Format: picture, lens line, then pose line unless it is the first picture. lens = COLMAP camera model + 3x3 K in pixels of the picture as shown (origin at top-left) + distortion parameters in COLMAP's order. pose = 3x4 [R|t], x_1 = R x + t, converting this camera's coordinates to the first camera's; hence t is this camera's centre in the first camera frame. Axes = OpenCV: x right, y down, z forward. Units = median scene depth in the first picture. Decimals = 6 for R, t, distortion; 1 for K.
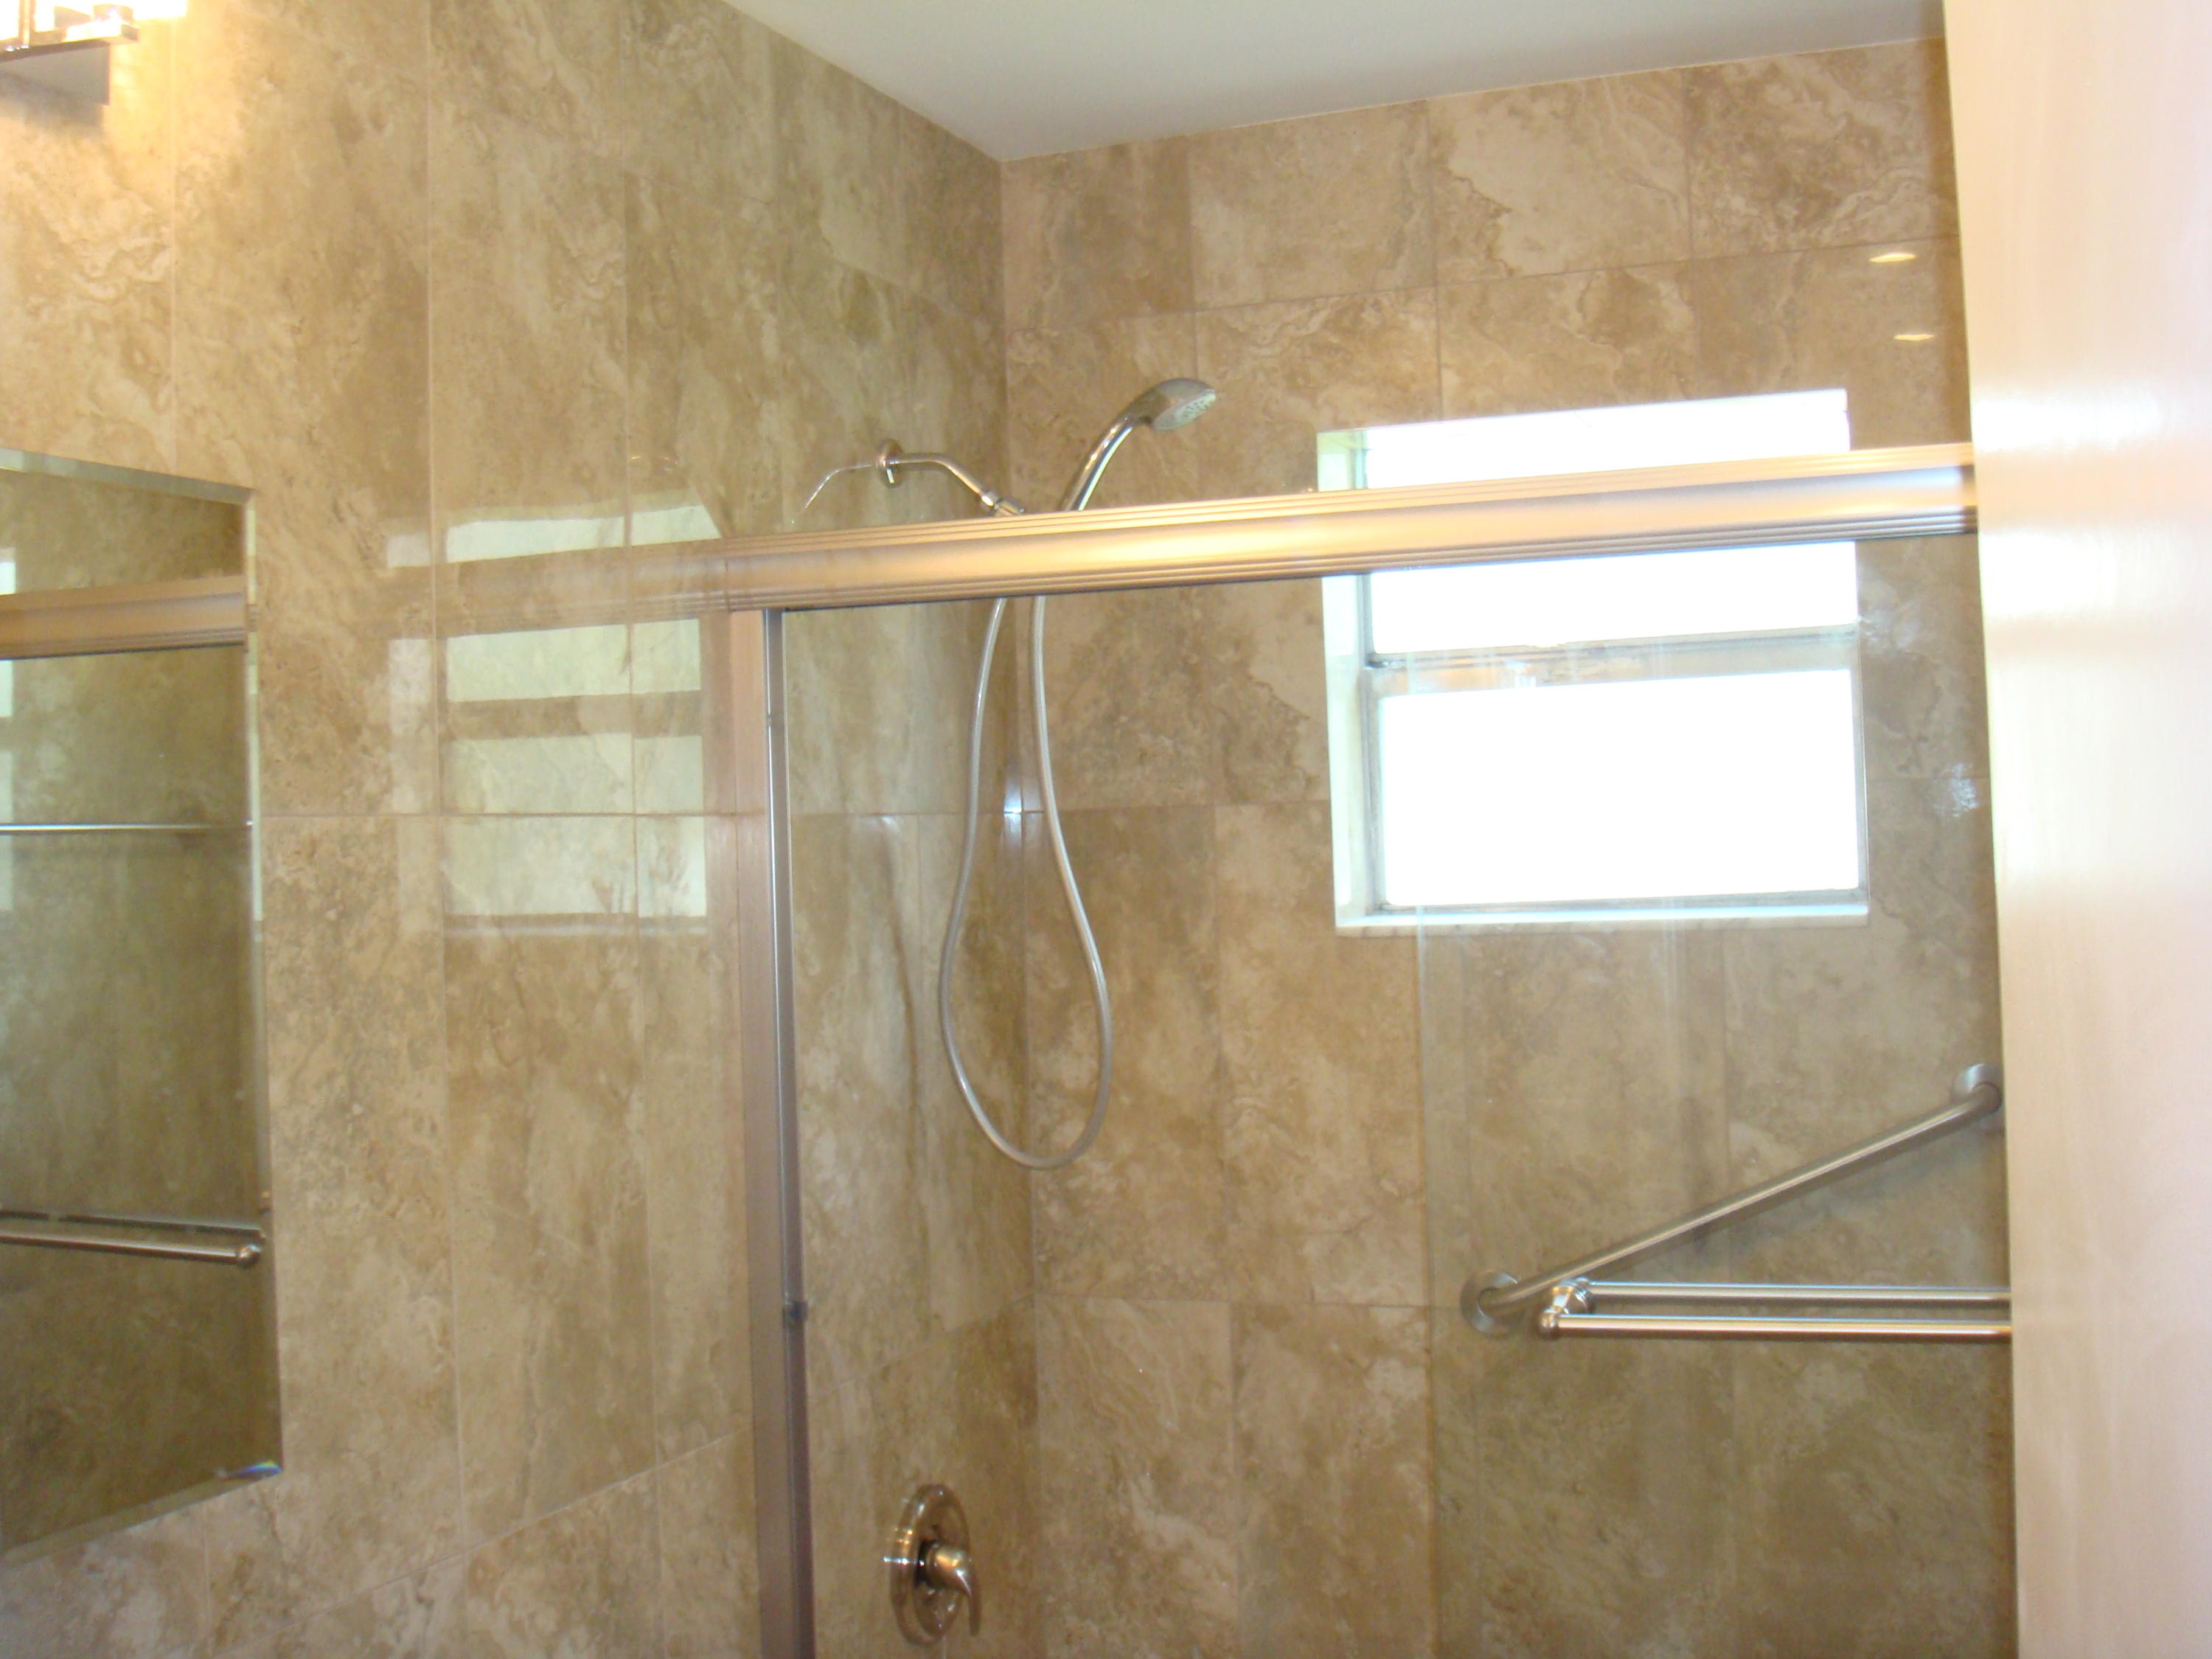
lens RADIAL K [[2512.1, 0, 1100.7], [0, 2512.1, 814.2], [0, 0, 1]] dist [-0.175541, 0.131126]
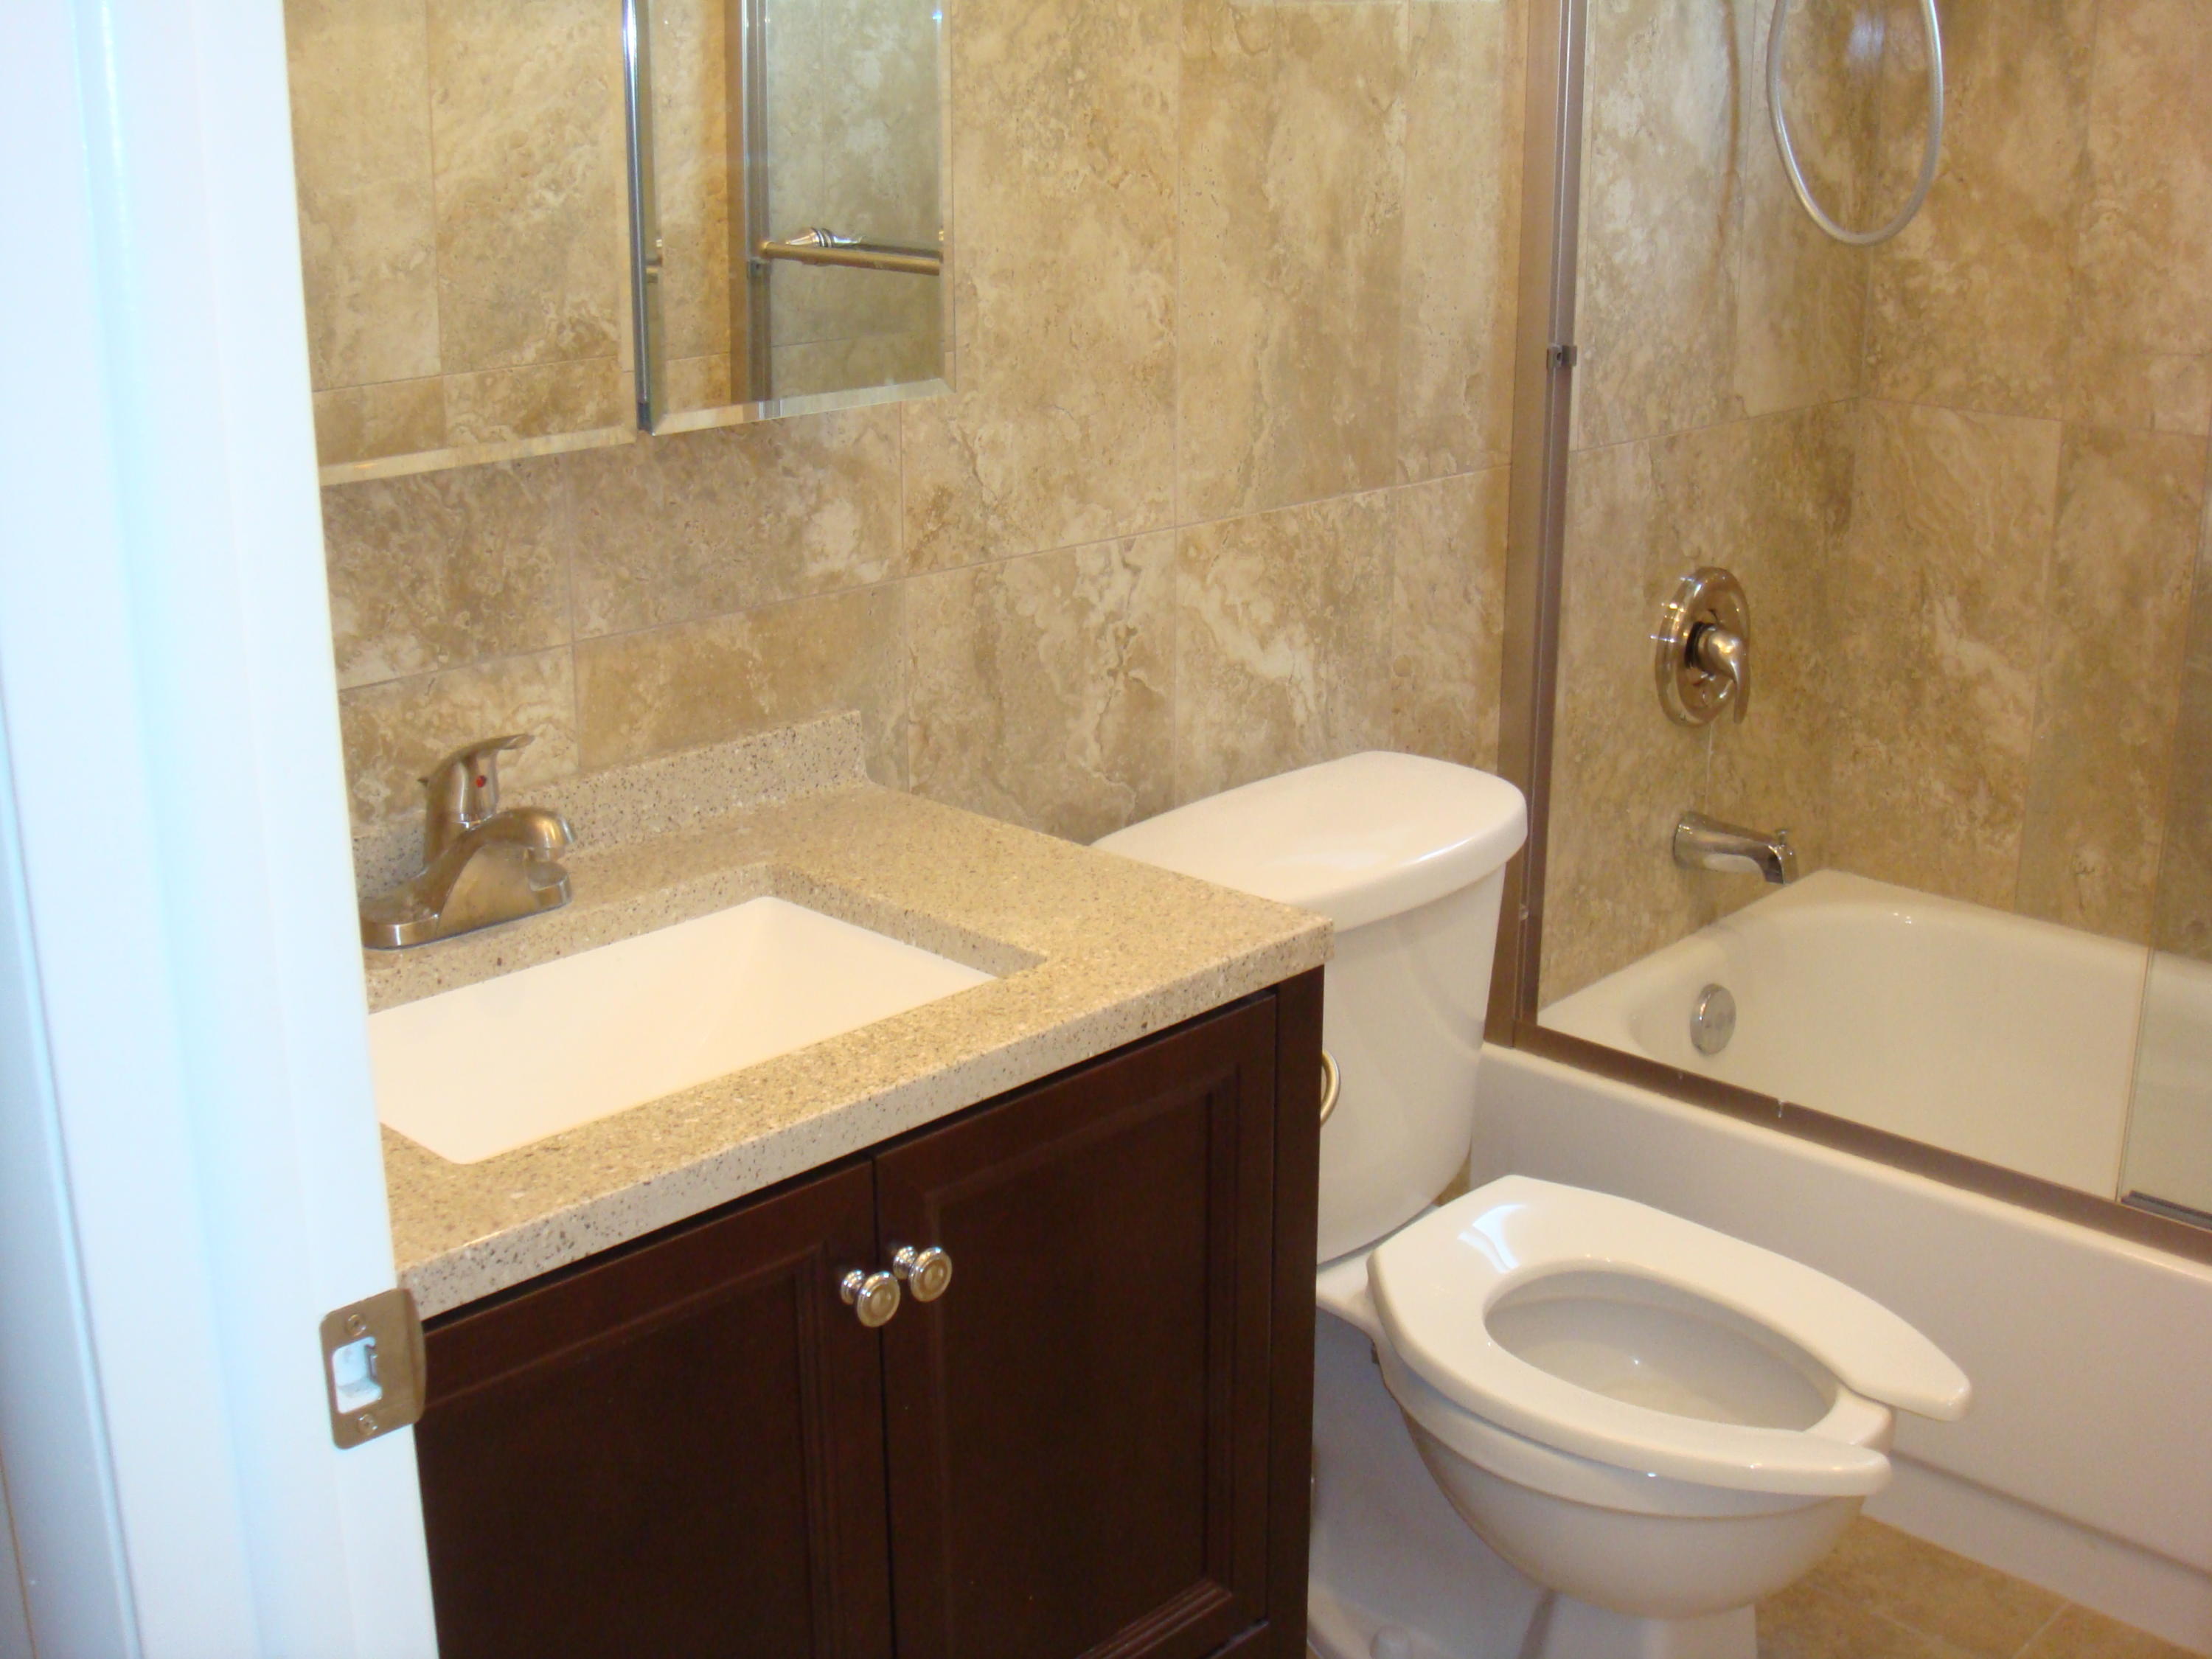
lens RADIAL K [[2512.1, 0, 1100.7], [0, 2512.1, 814.2], [0, 0, 1]] dist [-0.175541, 0.131126]
pose [[0.919409, 0.143442, -0.366213, 0.089359], [-0.021906, 0.948351, 0.316464, 0.062407], [0.392693, -0.282938, 0.875065, 0.019951]]
